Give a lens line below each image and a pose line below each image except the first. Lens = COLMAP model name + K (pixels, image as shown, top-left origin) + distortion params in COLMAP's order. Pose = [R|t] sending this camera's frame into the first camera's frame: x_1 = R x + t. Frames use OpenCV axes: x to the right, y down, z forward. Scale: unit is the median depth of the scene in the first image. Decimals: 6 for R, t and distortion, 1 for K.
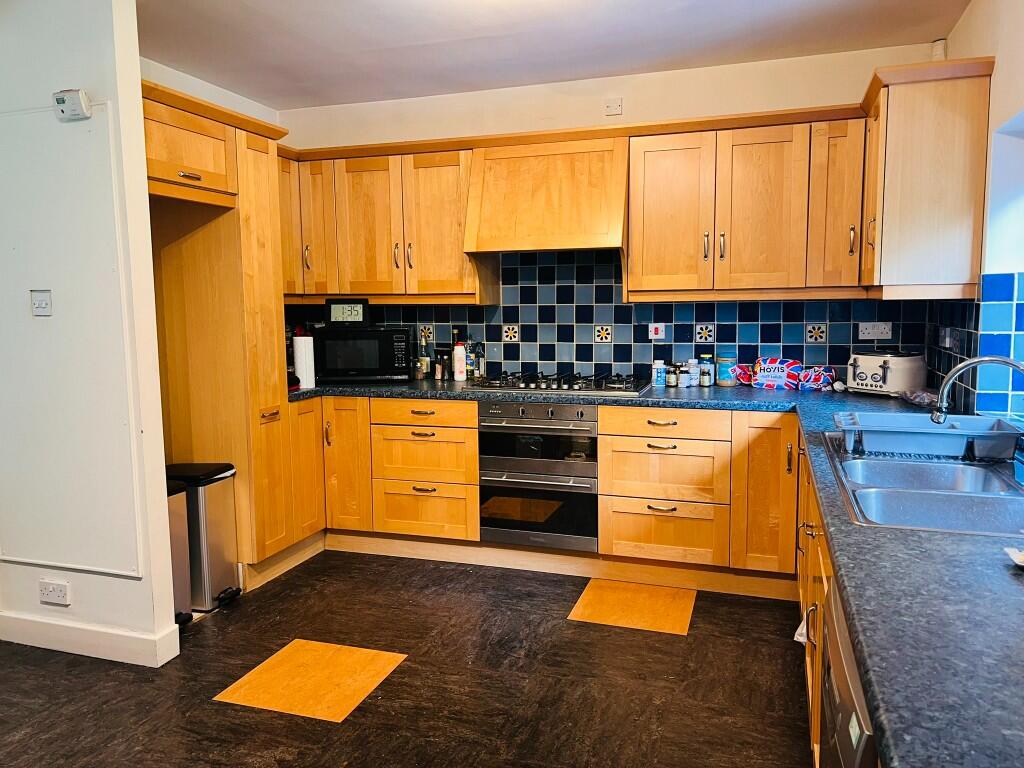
lens RADIAL K [[770.1, 0, 517.9], [0, 770.1, 385.6], [0, 0, 1]] dist [0.035771, -0.013540]
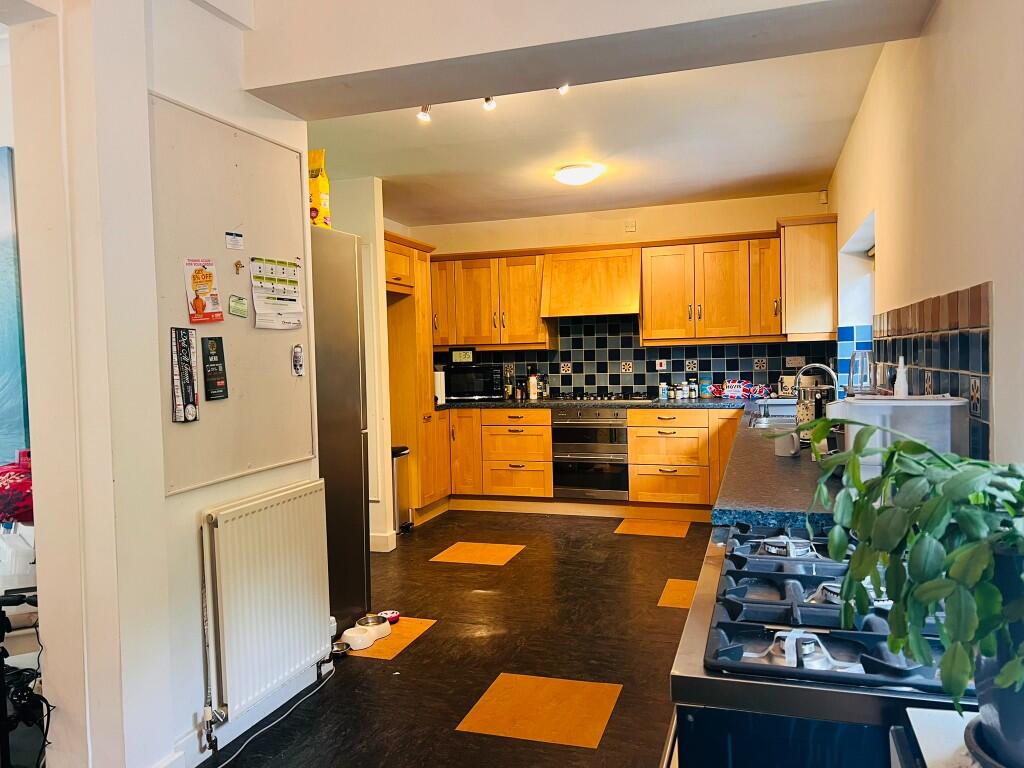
lens RADIAL K [[770.1, 0, 507.3], [0, 770.1, 382.5], [0, 0, 1]] dist [0.035771, -0.013540]
pose [[0.999872, -0.014000, -0.007701, -0.131533], [0.013379, 0.997053, -0.075536, 0.086308], [0.008736, 0.075424, 0.997113, -0.615470]]
